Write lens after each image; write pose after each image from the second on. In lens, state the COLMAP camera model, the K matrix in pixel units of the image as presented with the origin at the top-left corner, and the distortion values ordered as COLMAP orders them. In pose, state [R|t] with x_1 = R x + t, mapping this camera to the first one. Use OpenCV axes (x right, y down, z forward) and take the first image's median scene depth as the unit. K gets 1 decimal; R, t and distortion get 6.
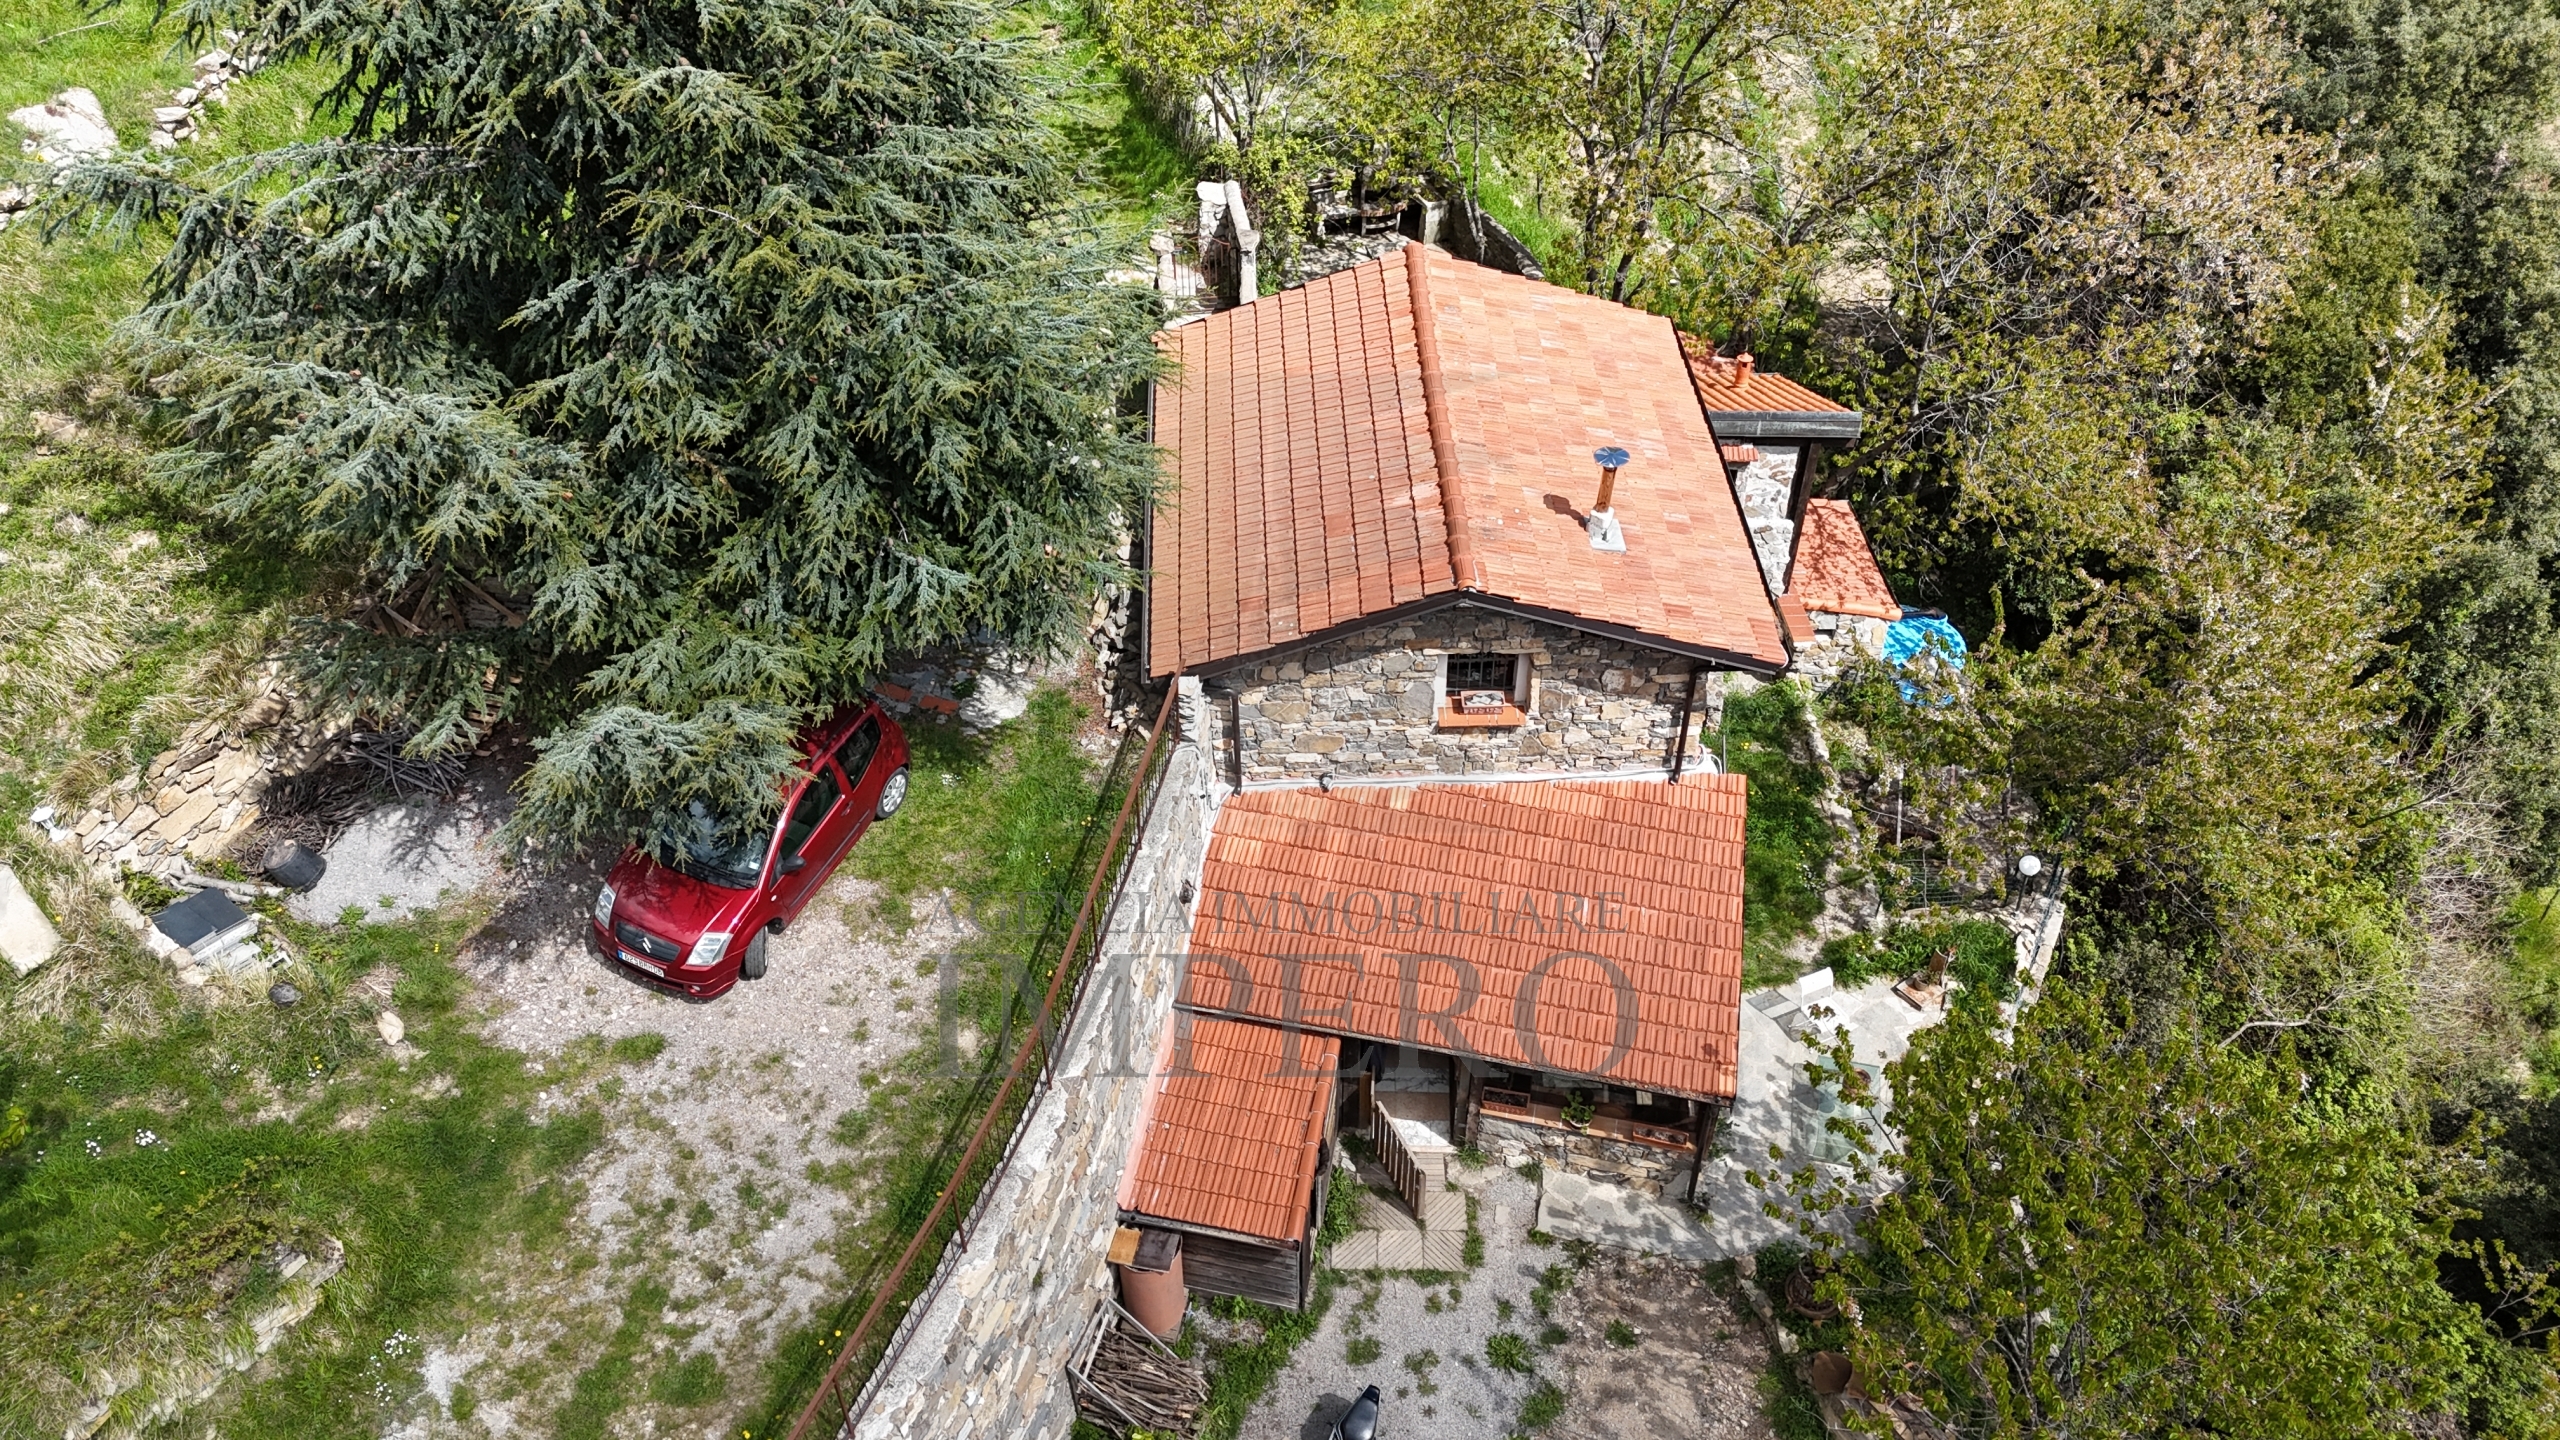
lens RADIAL K [[1874.6, 0, 1280.6], [0, 1874.6, 721.9], [0, 0, 1]] dist [0.080275, -0.067120]
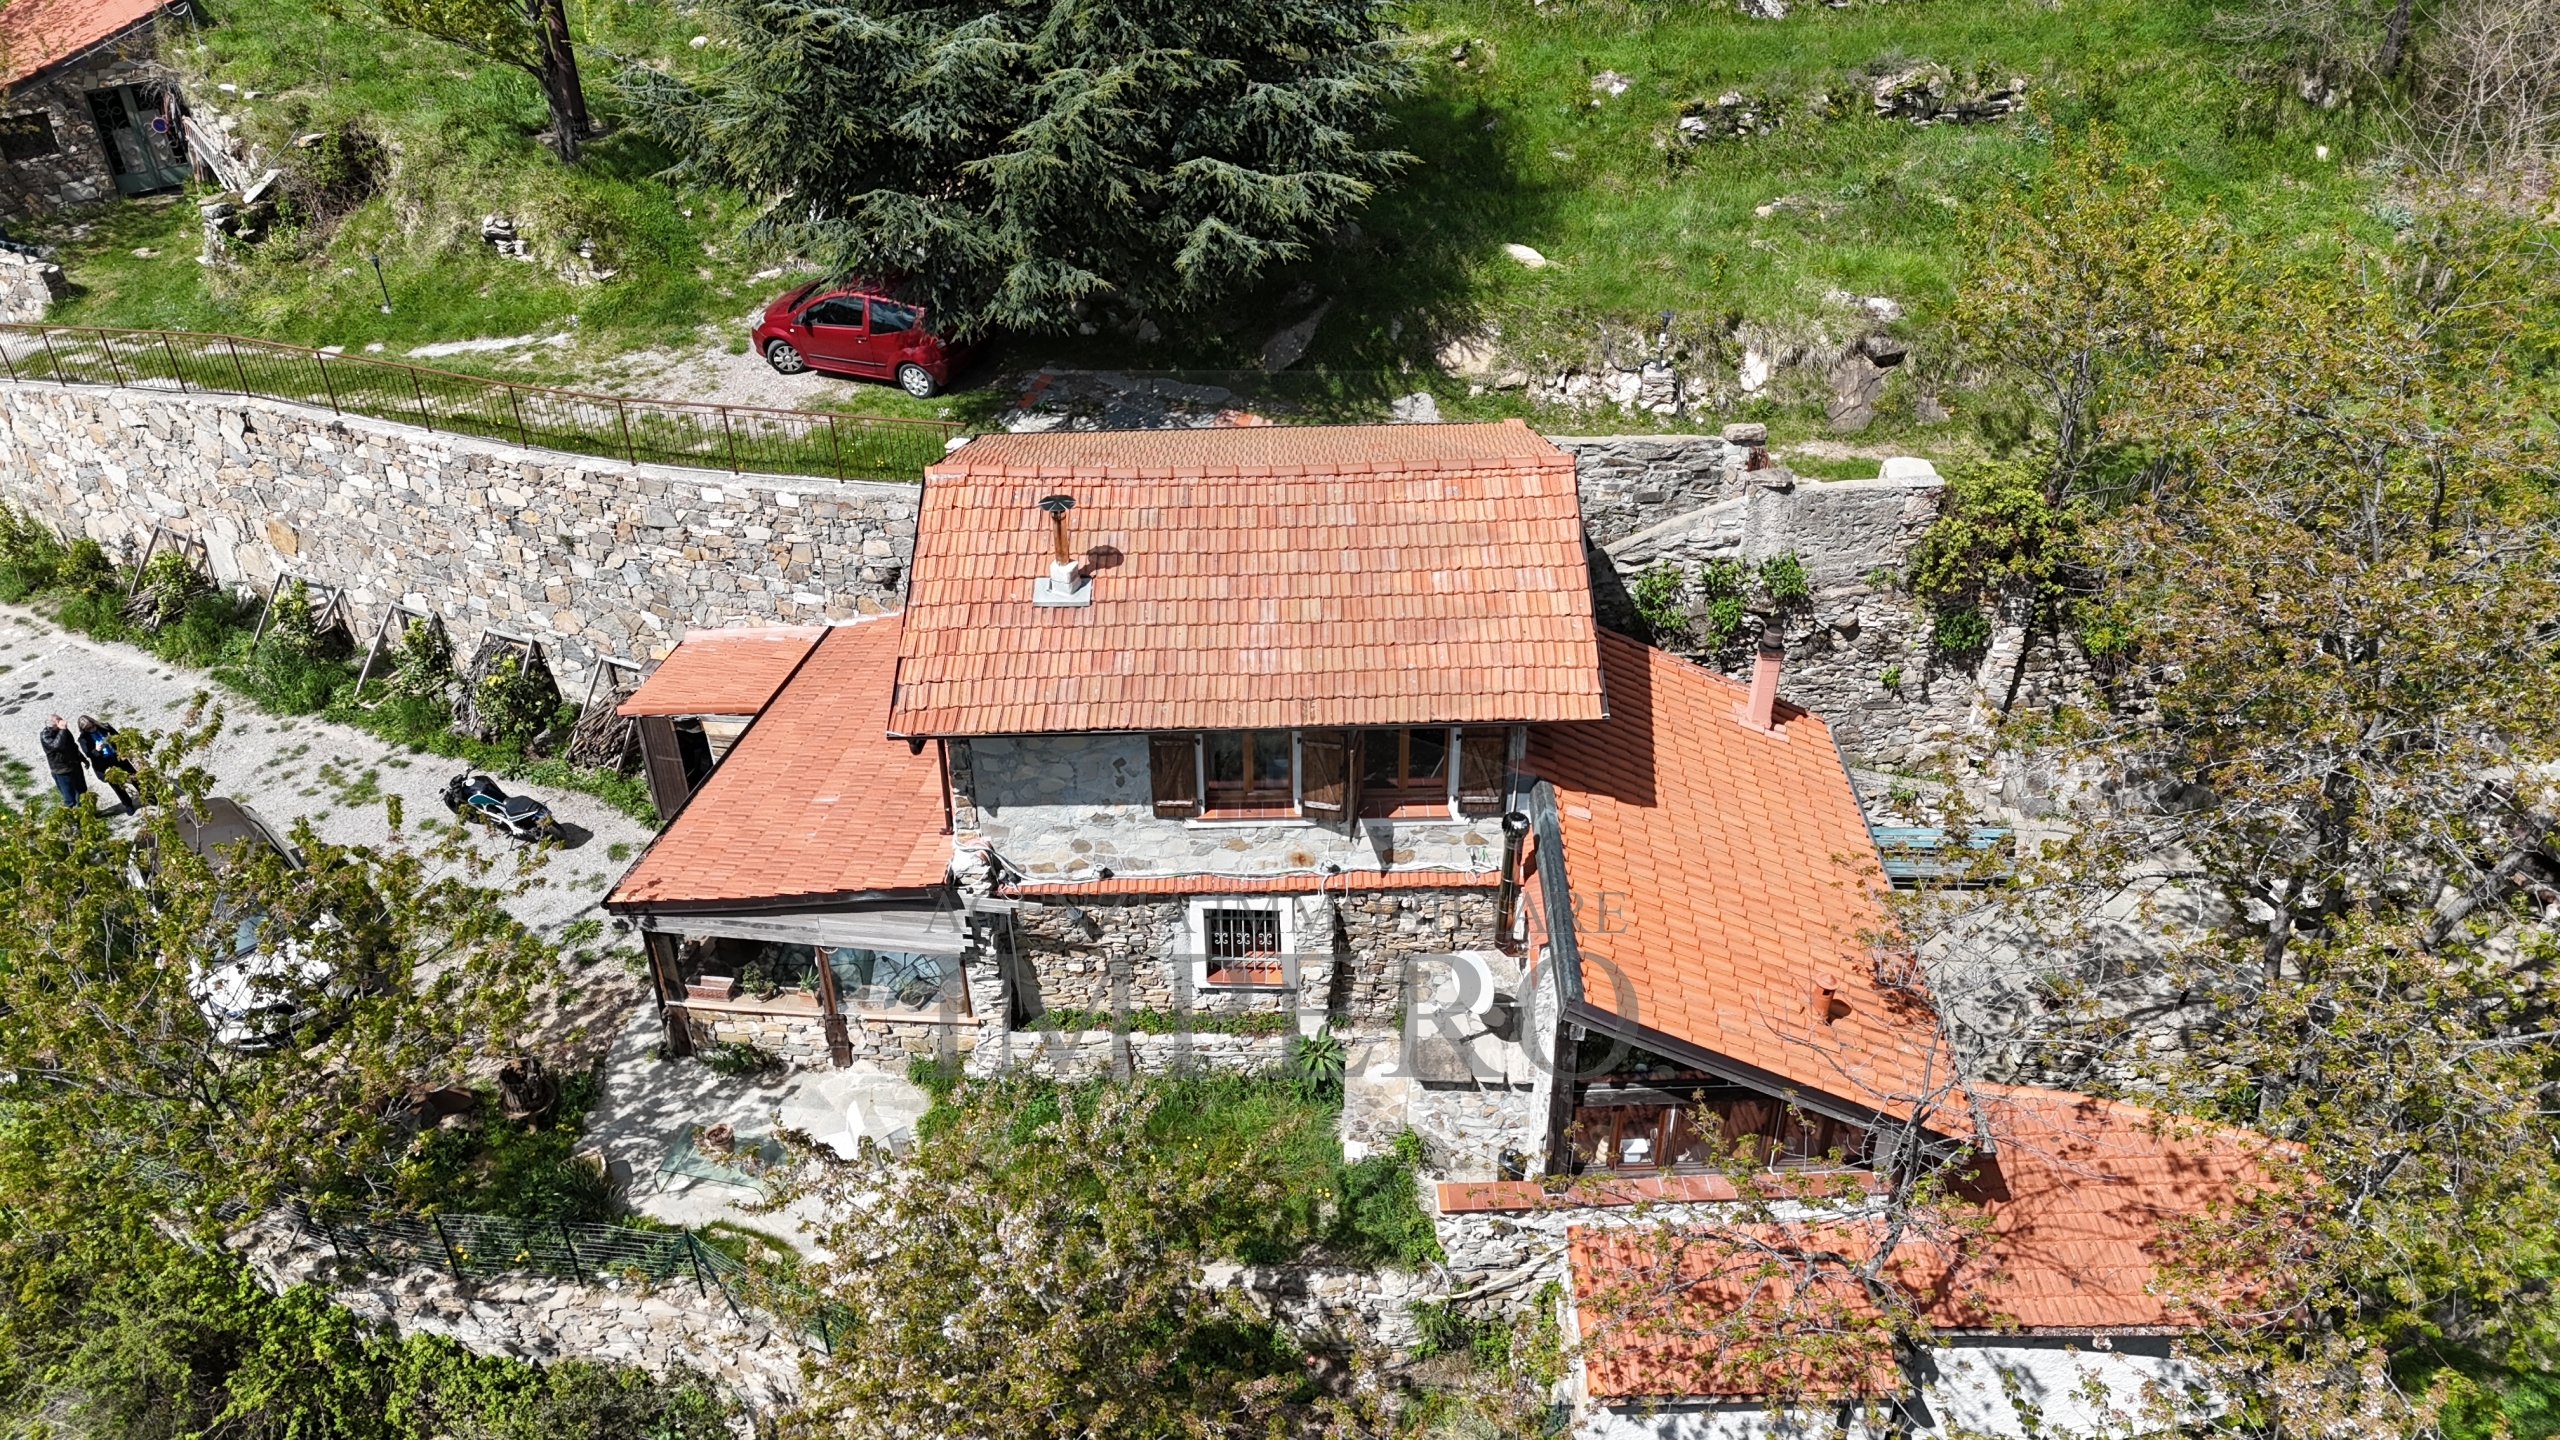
lens RADIAL K [[1874.6, 0, 1277.4], [0, 1874.6, 726.2], [0, 0, 1]] dist [0.080275, -0.067120]
pose [[-0.014399, 0.567900, -0.822972, 0.998930], [-0.666864, 0.607821, 0.431100, -0.542213], [0.745041, 0.555017, 0.369960, 0.784825]]
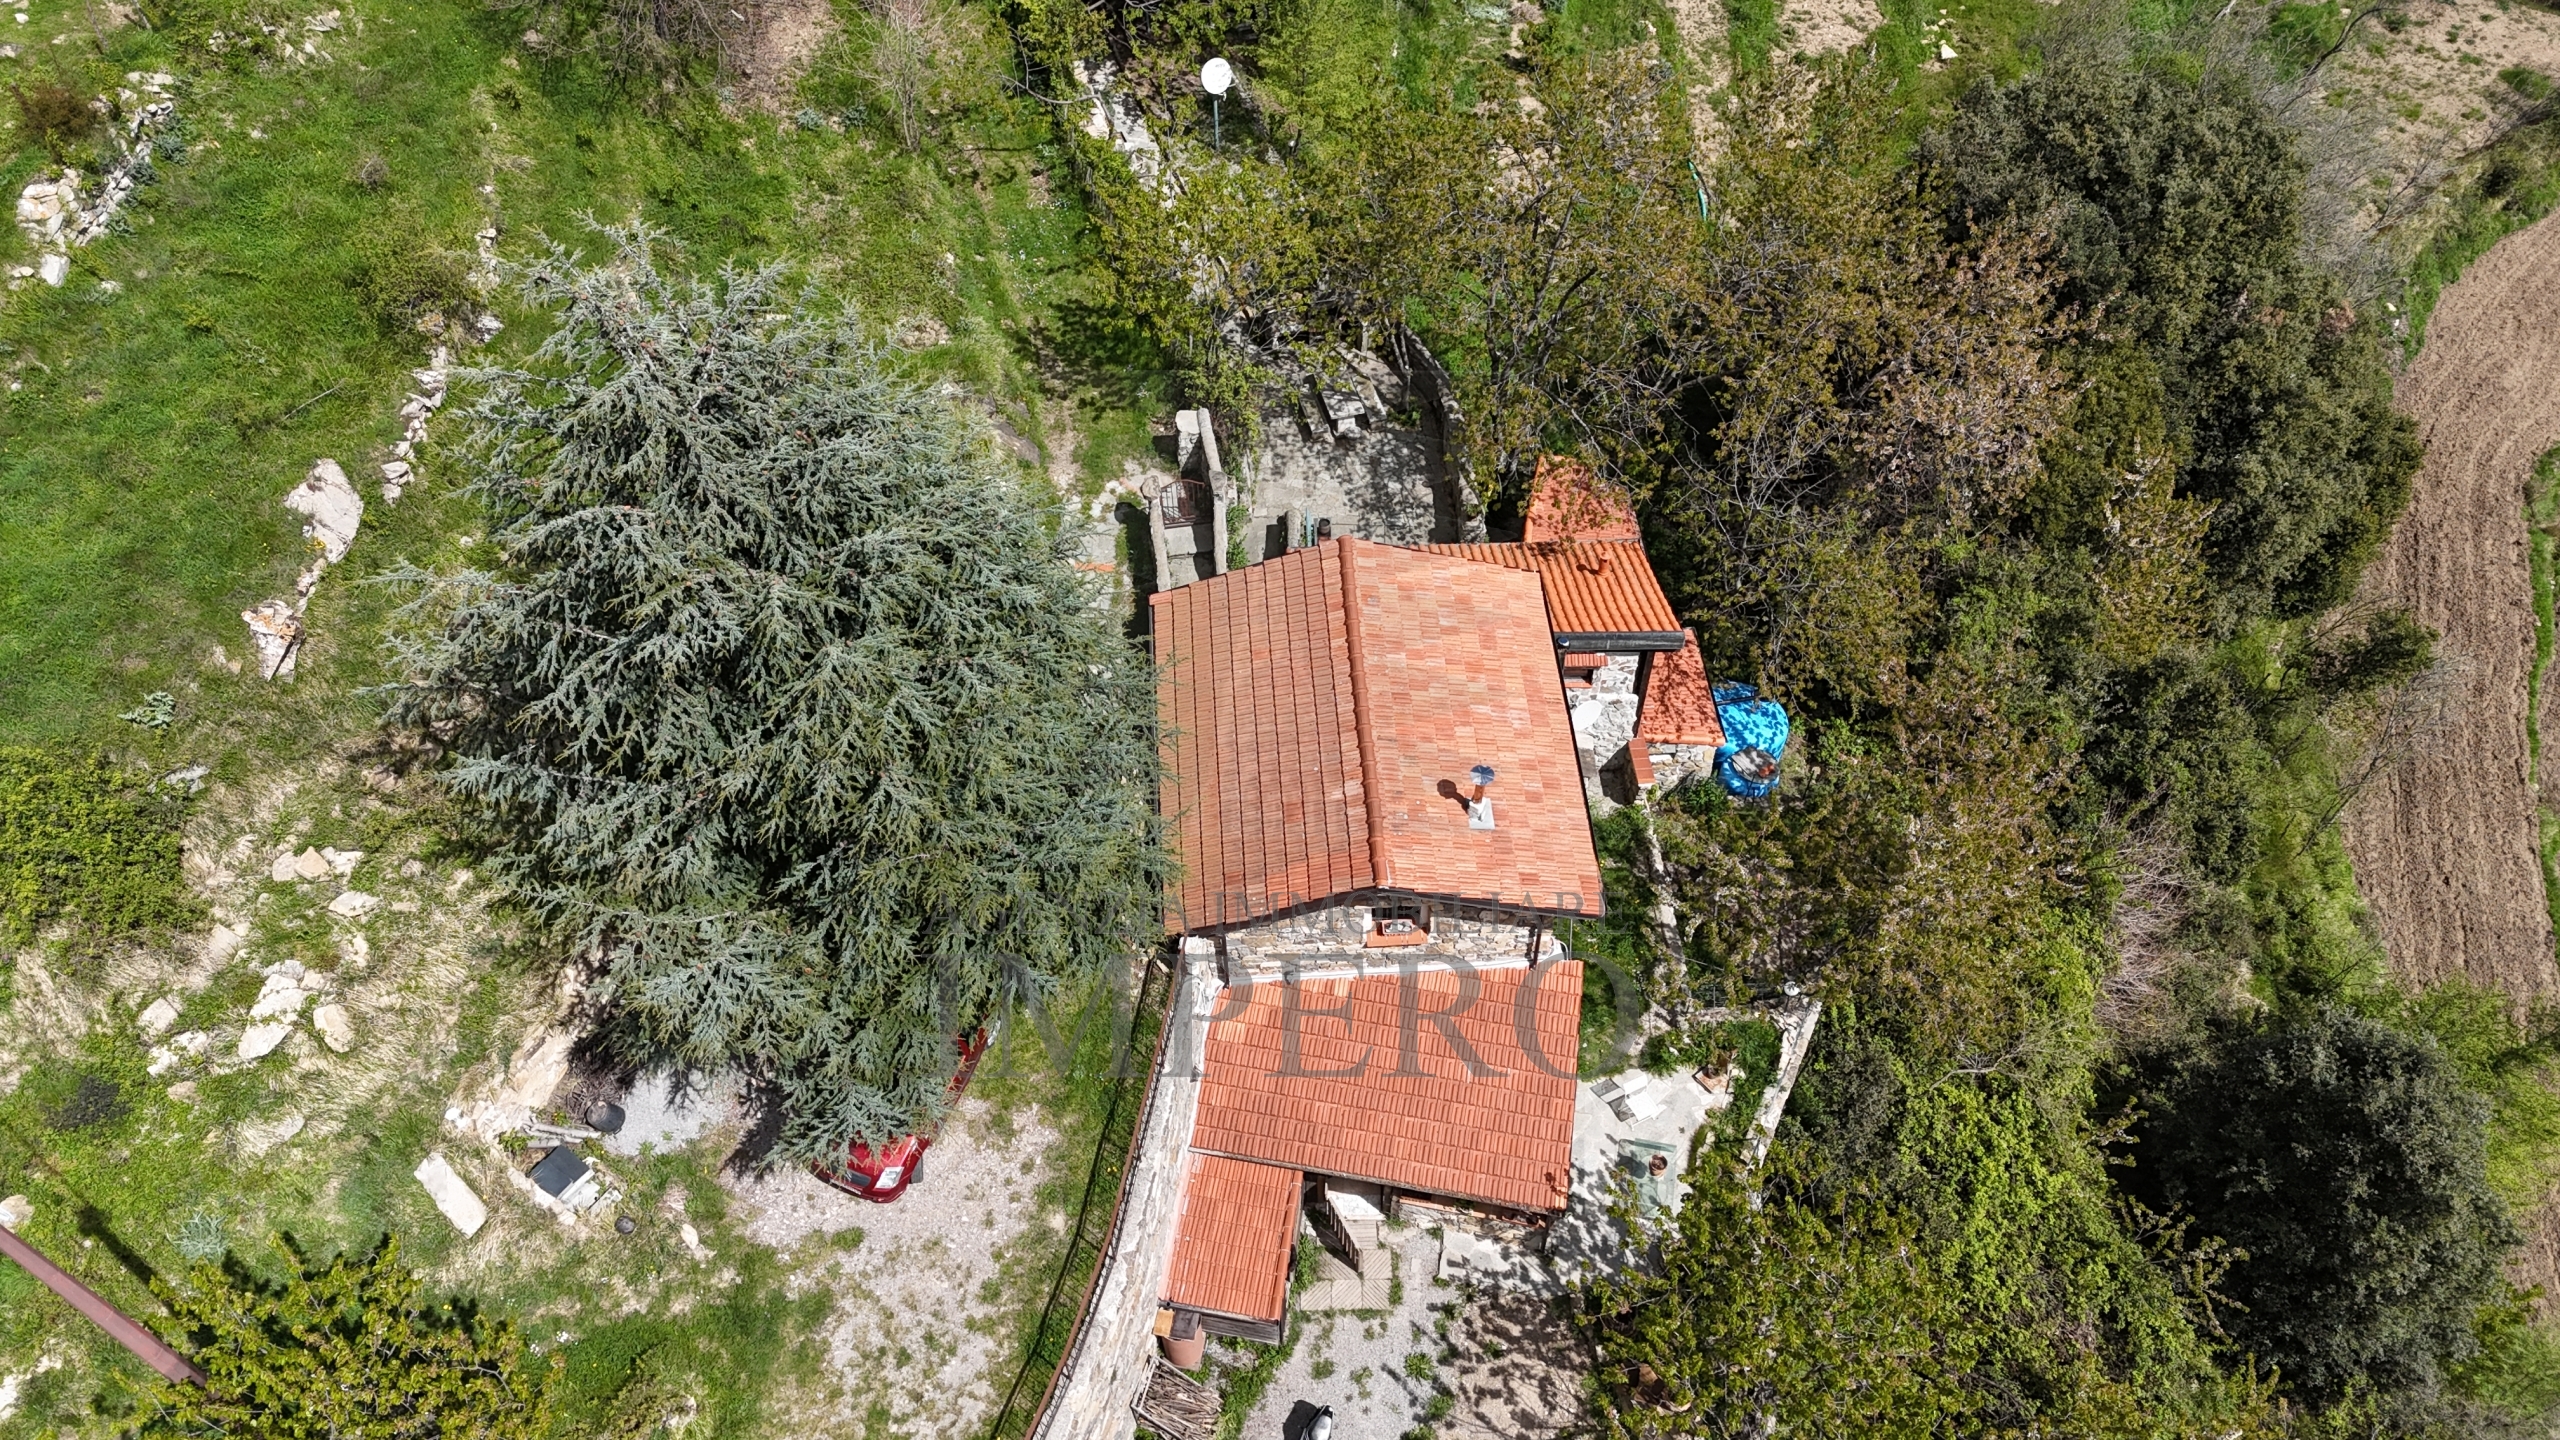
lens RADIAL K [[1874.6, 0, 1278.0], [0, 1874.6, 719.9], [0, 0, 1]] dist [0.080275, -0.067120]
pose [[0.999494, -0.029952, 0.010712, 0.006927], [0.027586, 0.983839, 0.176919, -0.431573], [-0.015838, -0.176534, 0.984167, -0.383016]]
